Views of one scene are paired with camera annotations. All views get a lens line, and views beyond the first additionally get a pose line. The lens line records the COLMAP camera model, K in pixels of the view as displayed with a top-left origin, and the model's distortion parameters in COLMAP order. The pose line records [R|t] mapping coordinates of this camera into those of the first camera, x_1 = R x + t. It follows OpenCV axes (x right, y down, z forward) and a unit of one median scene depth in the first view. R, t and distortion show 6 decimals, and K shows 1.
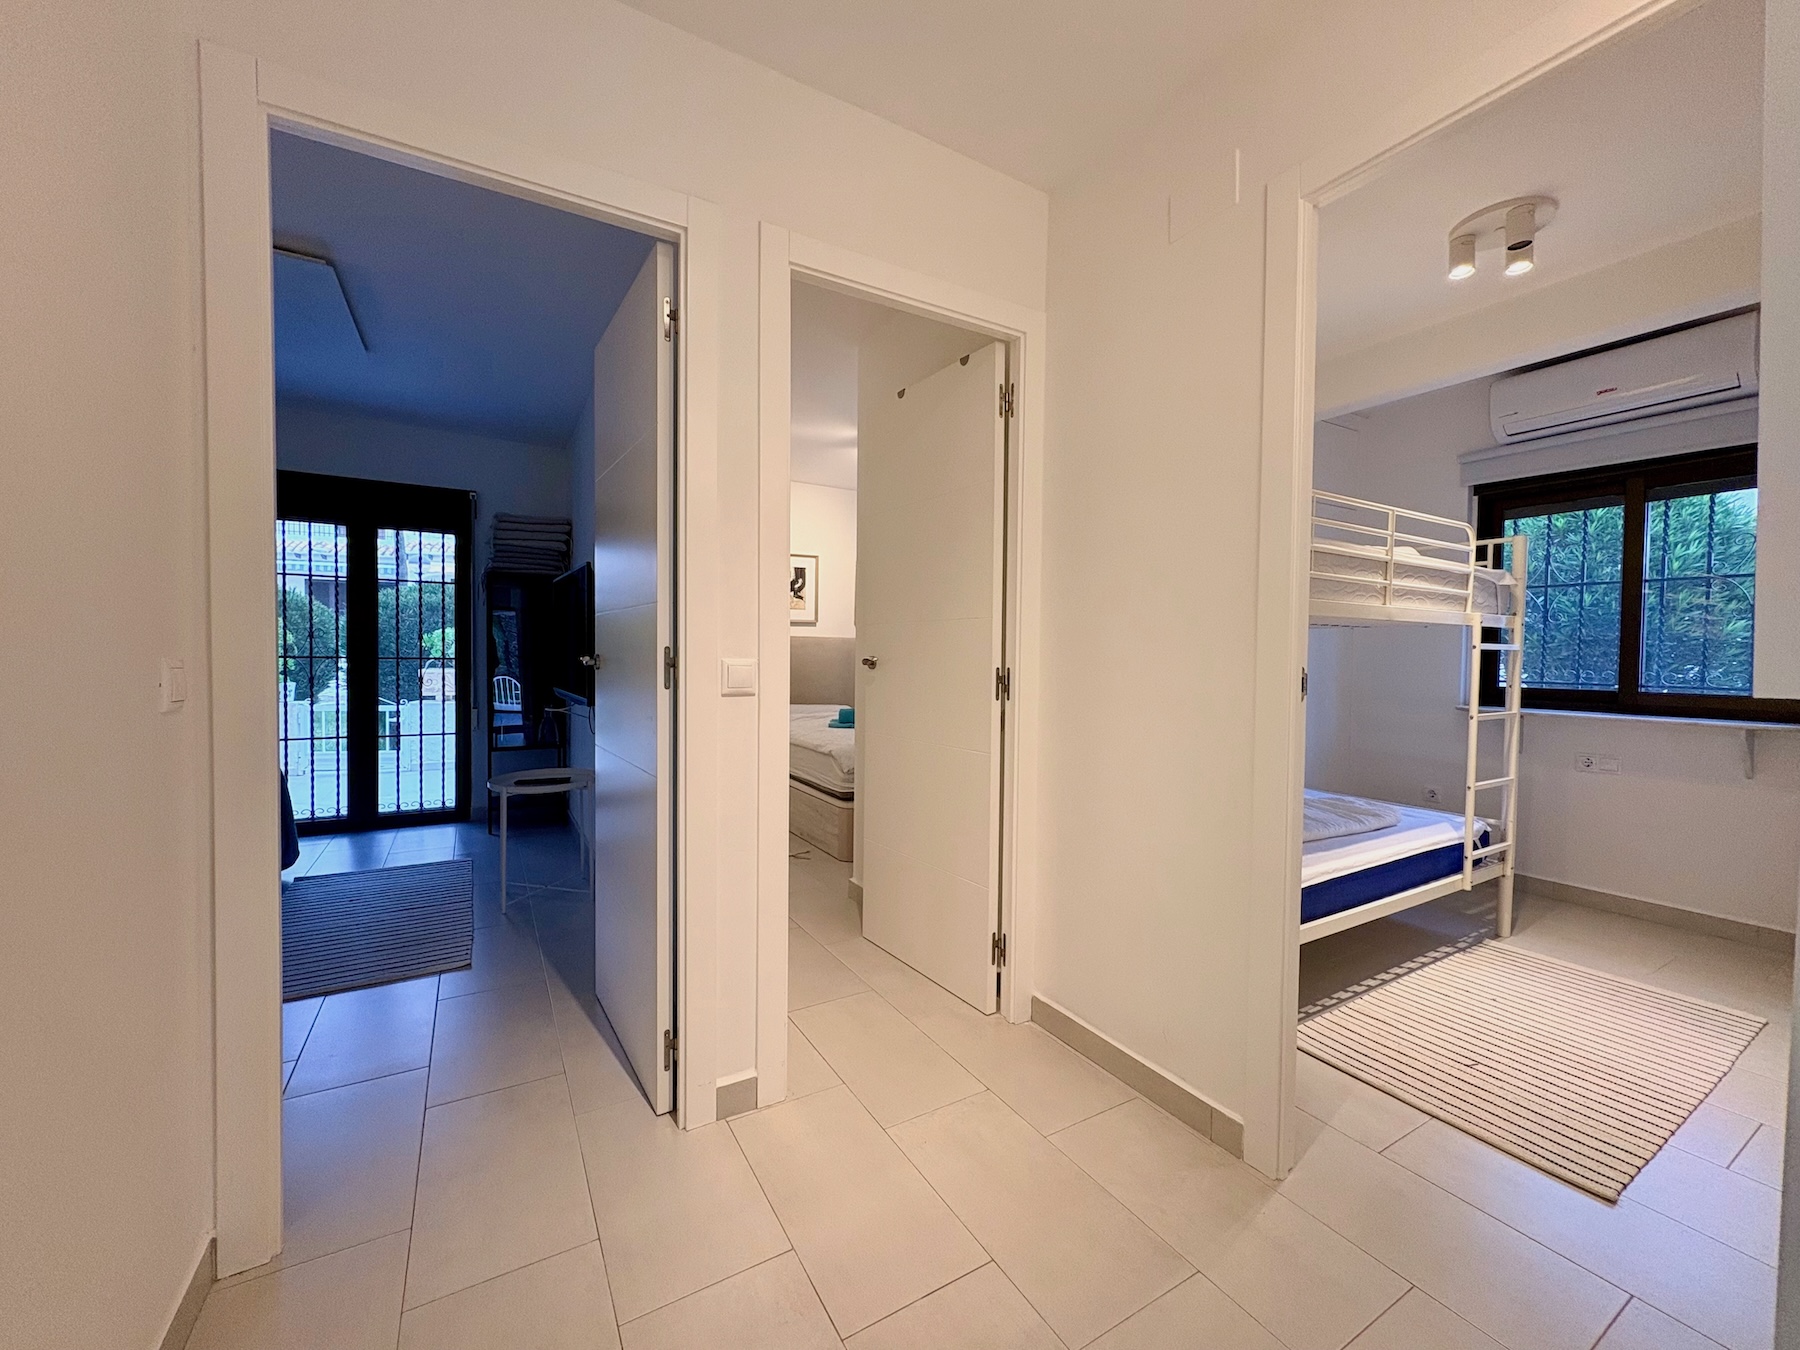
lens RADIAL K [[717.1, 0, 898.2], [0, 717.1, 671.6], [0, 0, 1]] dist [0.000571, 0.000494]
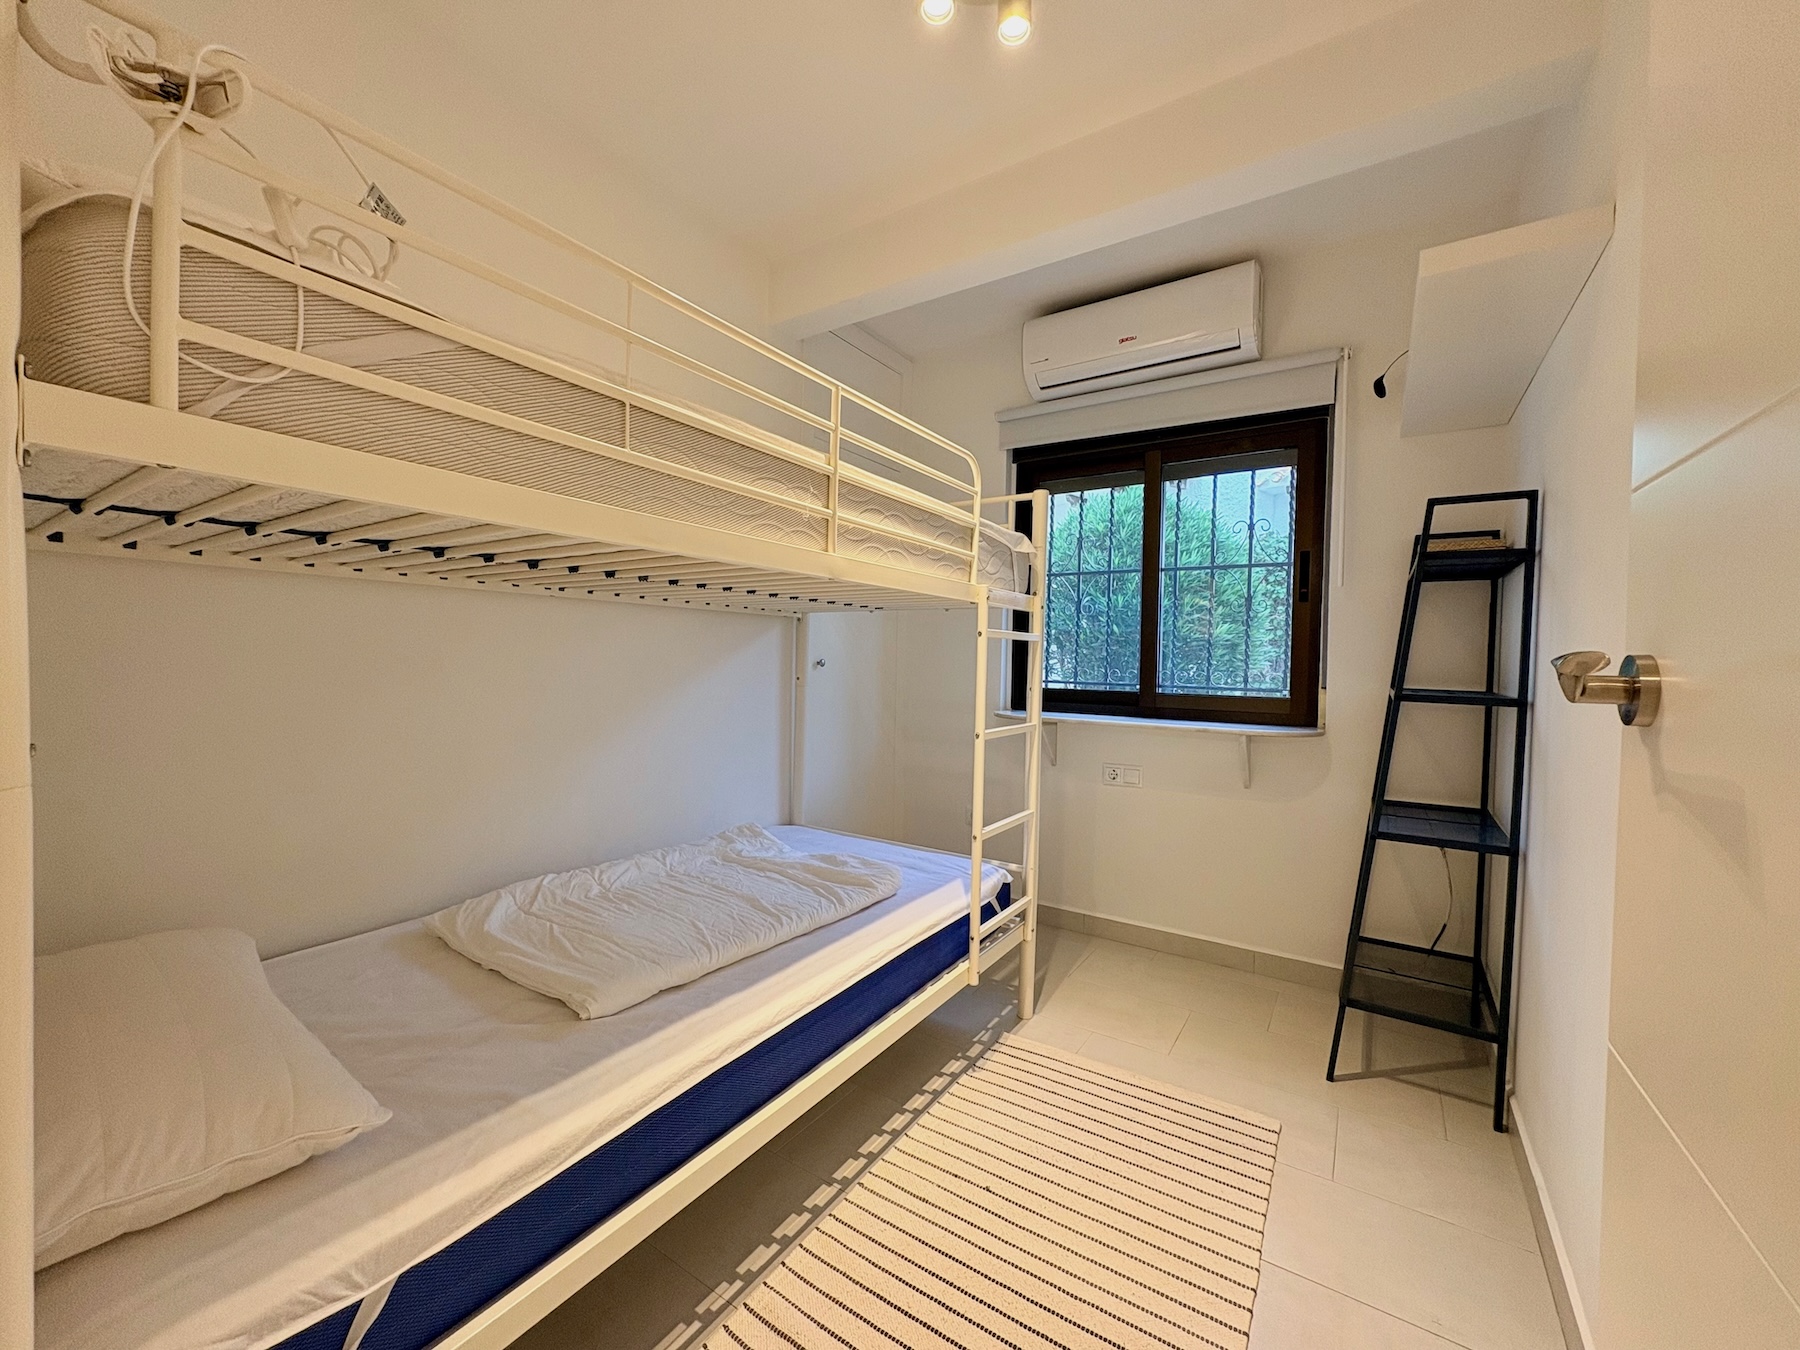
lens RADIAL K [[717.1, 0, 898.2], [0, 717.1, 671.6], [0, 0, 1]] dist [0.000571, 0.000494]
pose [[0.898823, -0.001626, 0.438310, 0.391136], [0.001933, 0.999998, -0.000253, 0.001956], [-0.438308, 0.001075, 0.898824, 0.377114]]
